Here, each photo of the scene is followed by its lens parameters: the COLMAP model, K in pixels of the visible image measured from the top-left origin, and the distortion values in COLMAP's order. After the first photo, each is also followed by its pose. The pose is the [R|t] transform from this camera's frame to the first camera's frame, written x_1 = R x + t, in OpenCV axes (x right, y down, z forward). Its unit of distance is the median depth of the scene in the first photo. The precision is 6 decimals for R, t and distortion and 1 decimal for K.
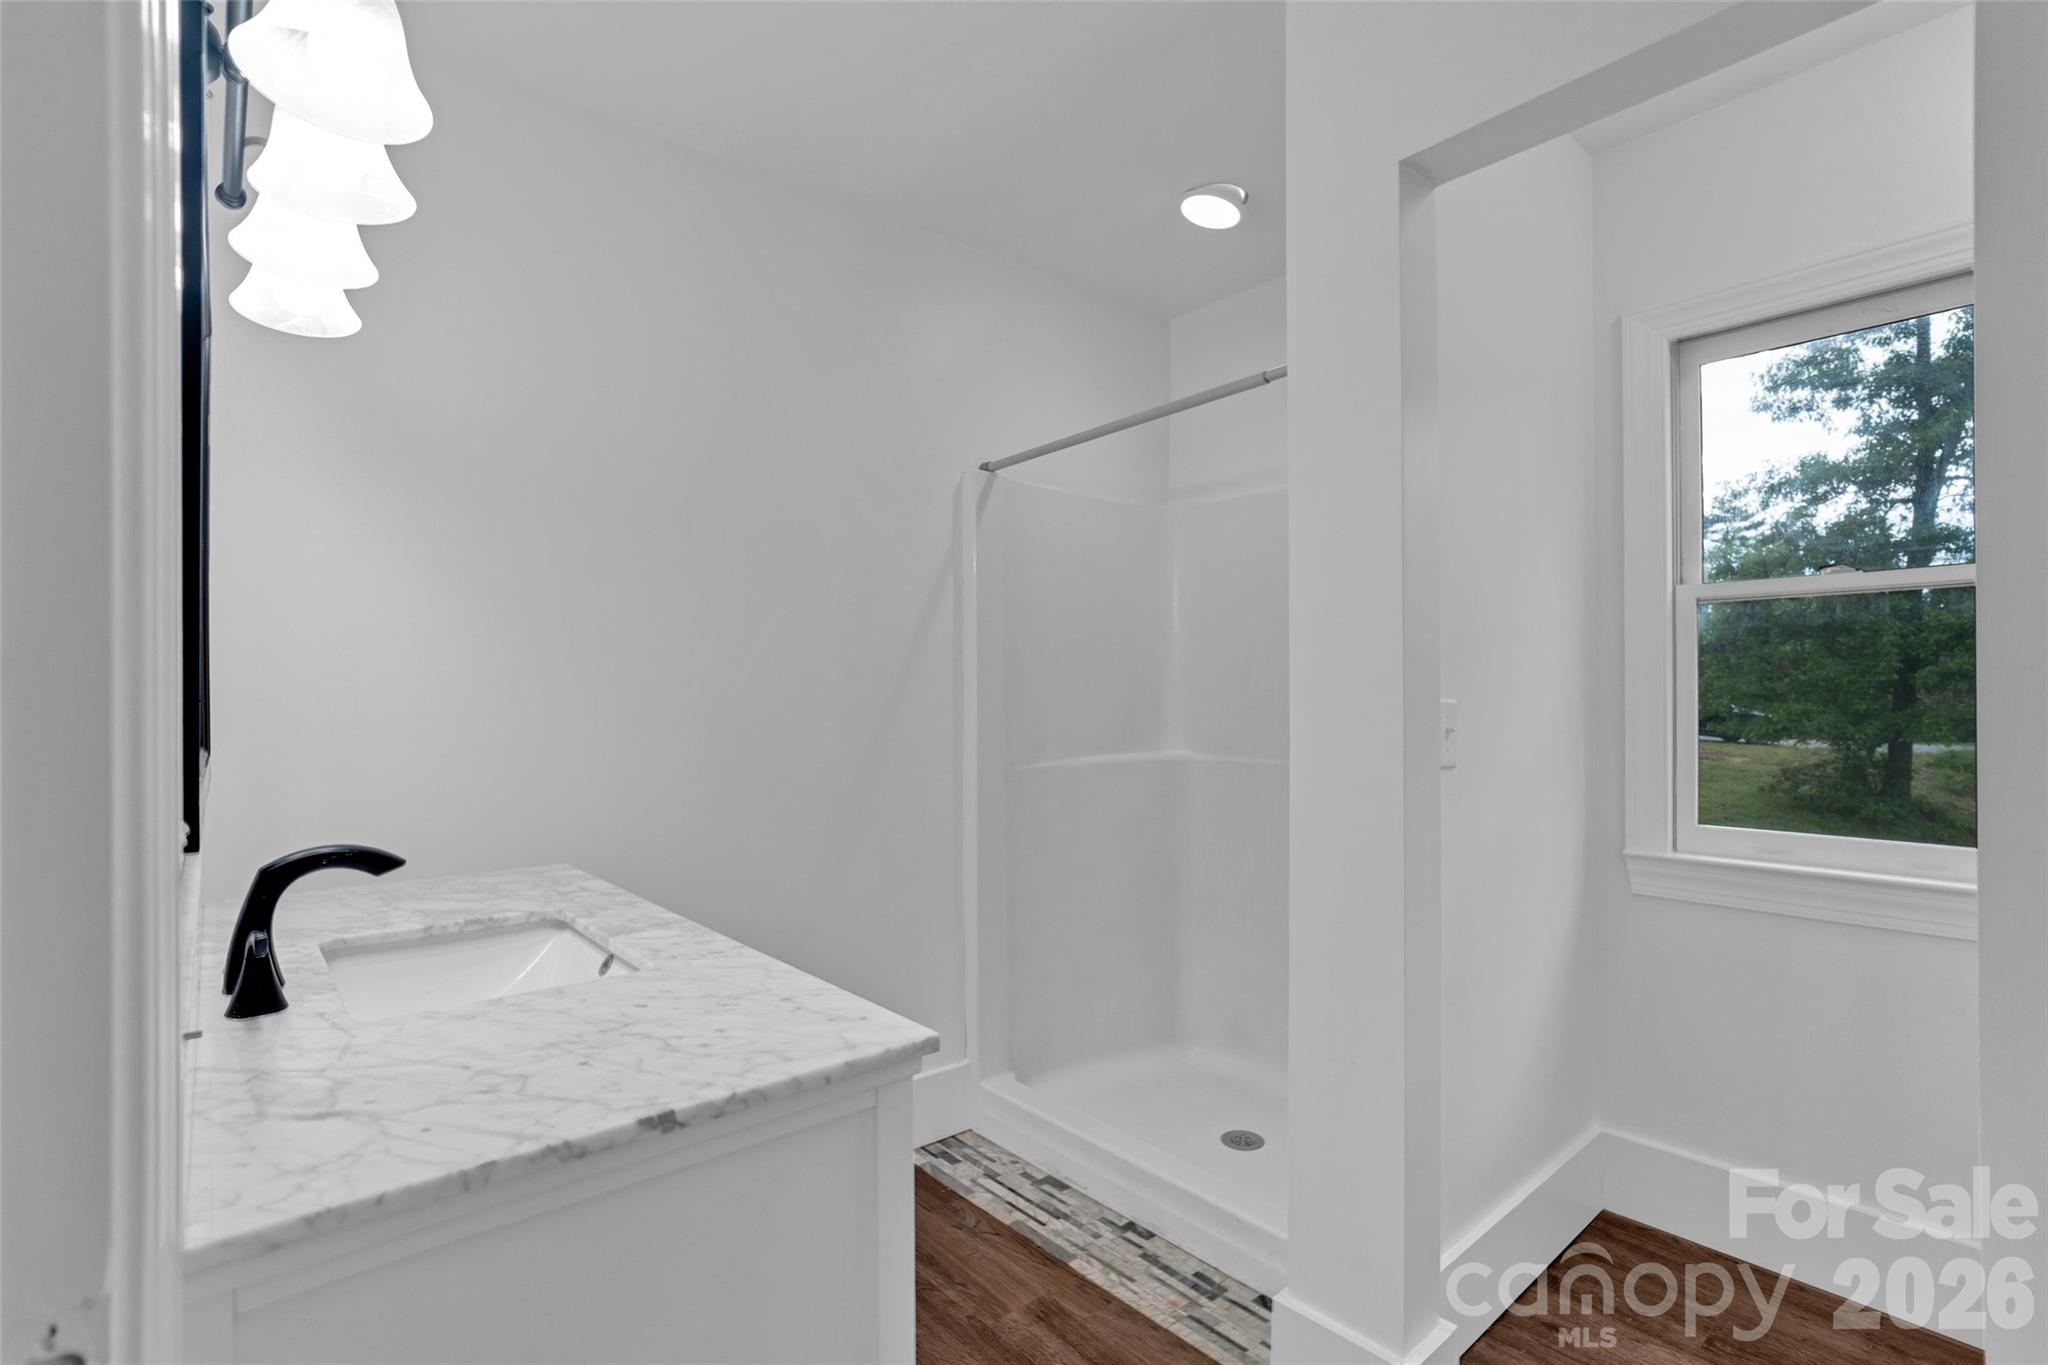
lens RADIAL K [[962.6, 0, 1036.0], [0, 962.6, 688.3], [0, 0, 1]] dist [-0.022832, 0.011136]
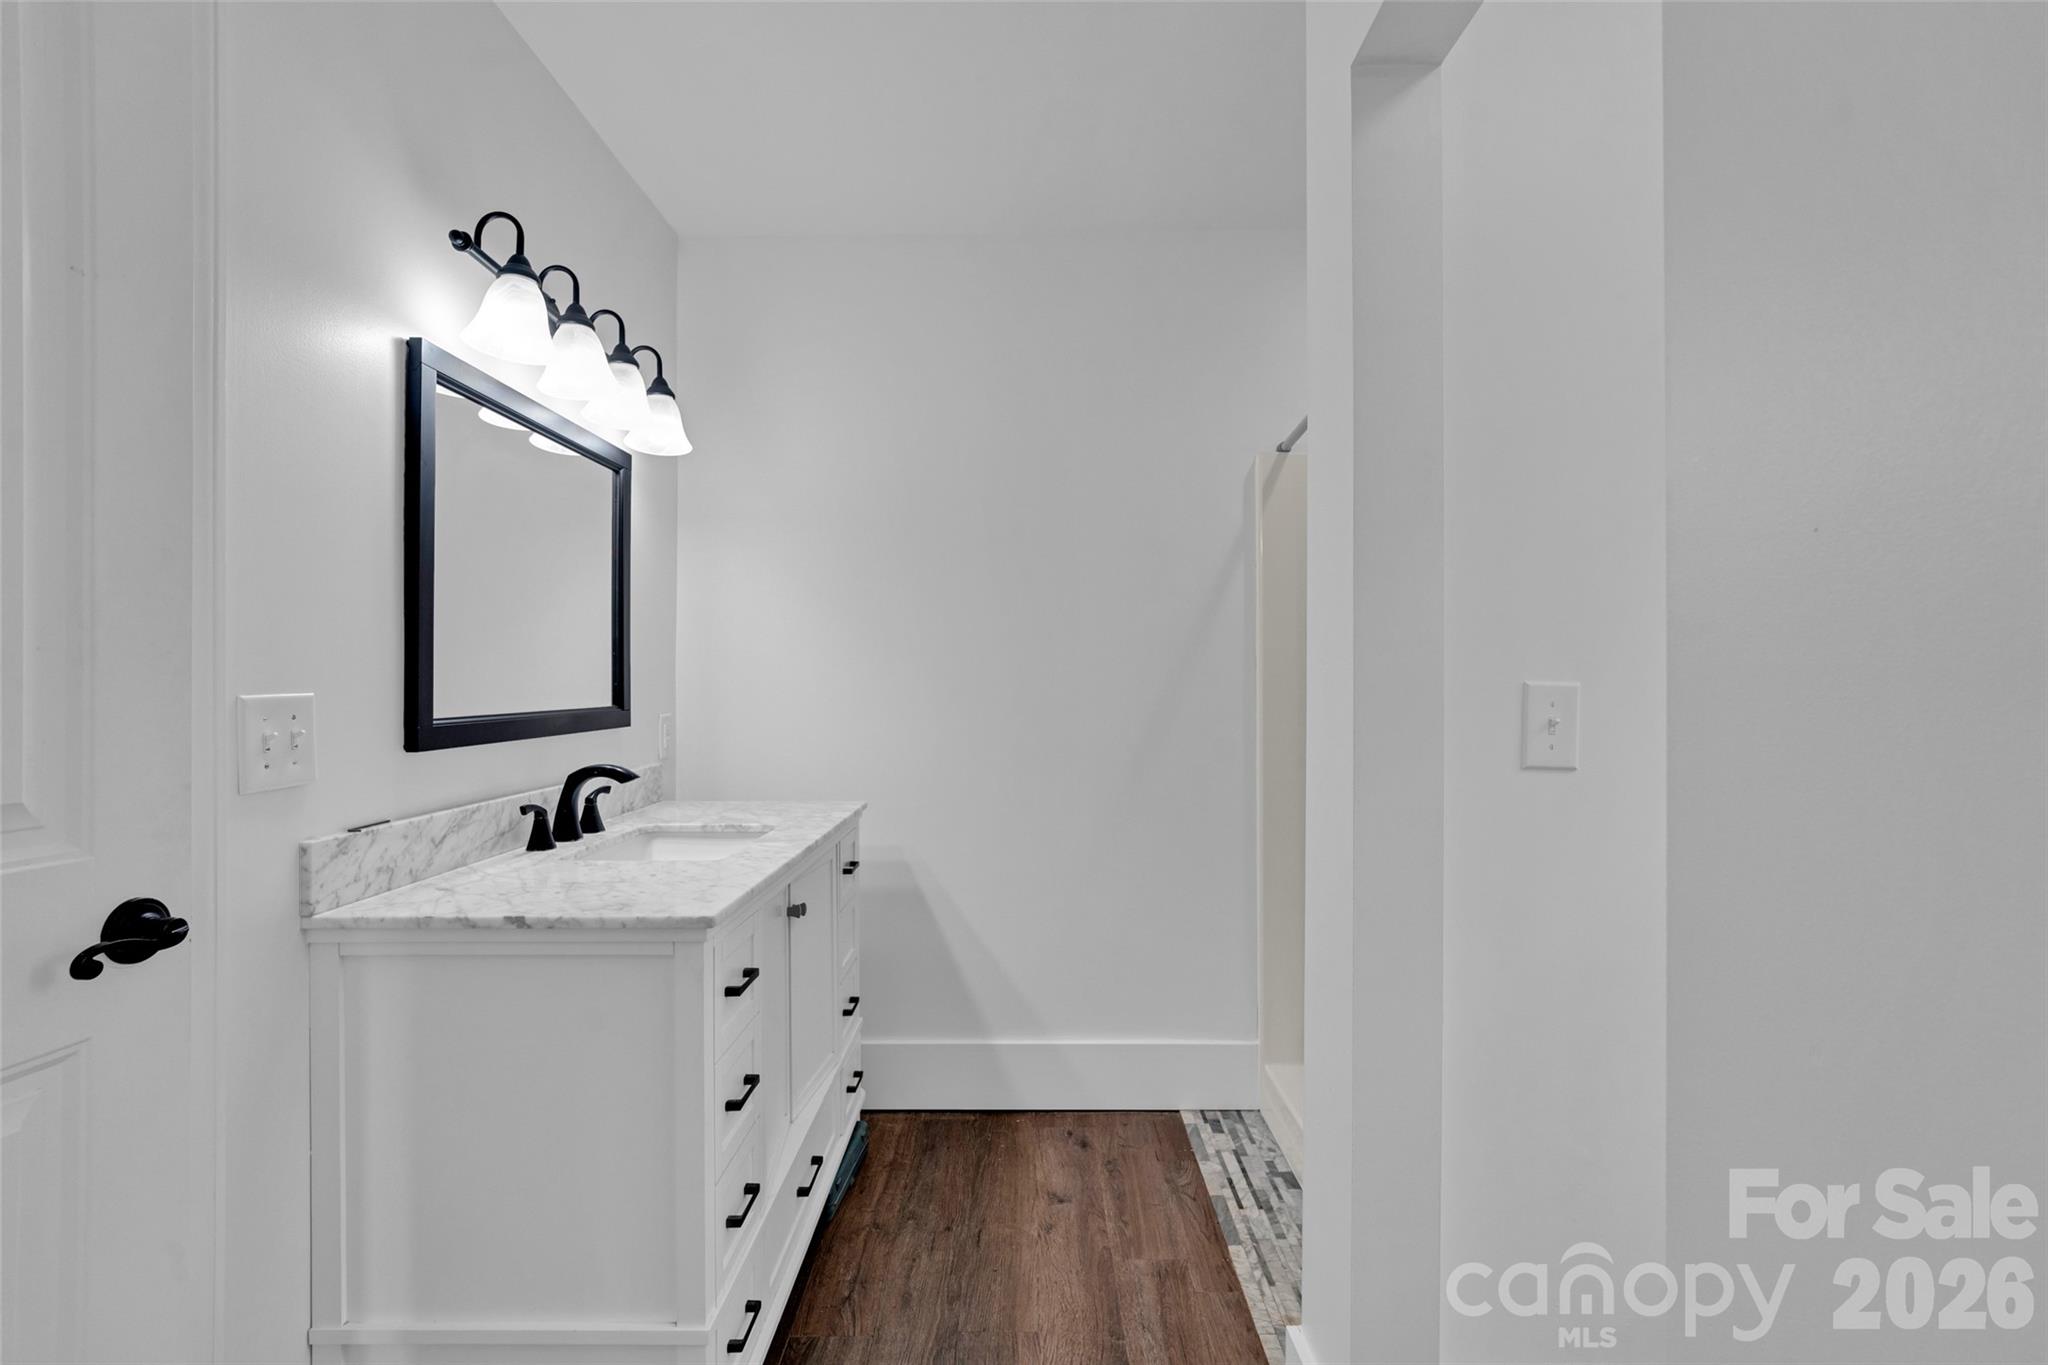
lens RADIAL K [[962.6, 0, 1036.0], [0, 962.6, 688.3], [0, 0, 1]] dist [-0.022832, 0.011136]
pose [[0.757002, 0.007068, -0.653374, 0.544300], [0.001145, 0.999926, 0.012144, 0.006109], [0.653411, -0.009941, 0.756938, 0.120082]]
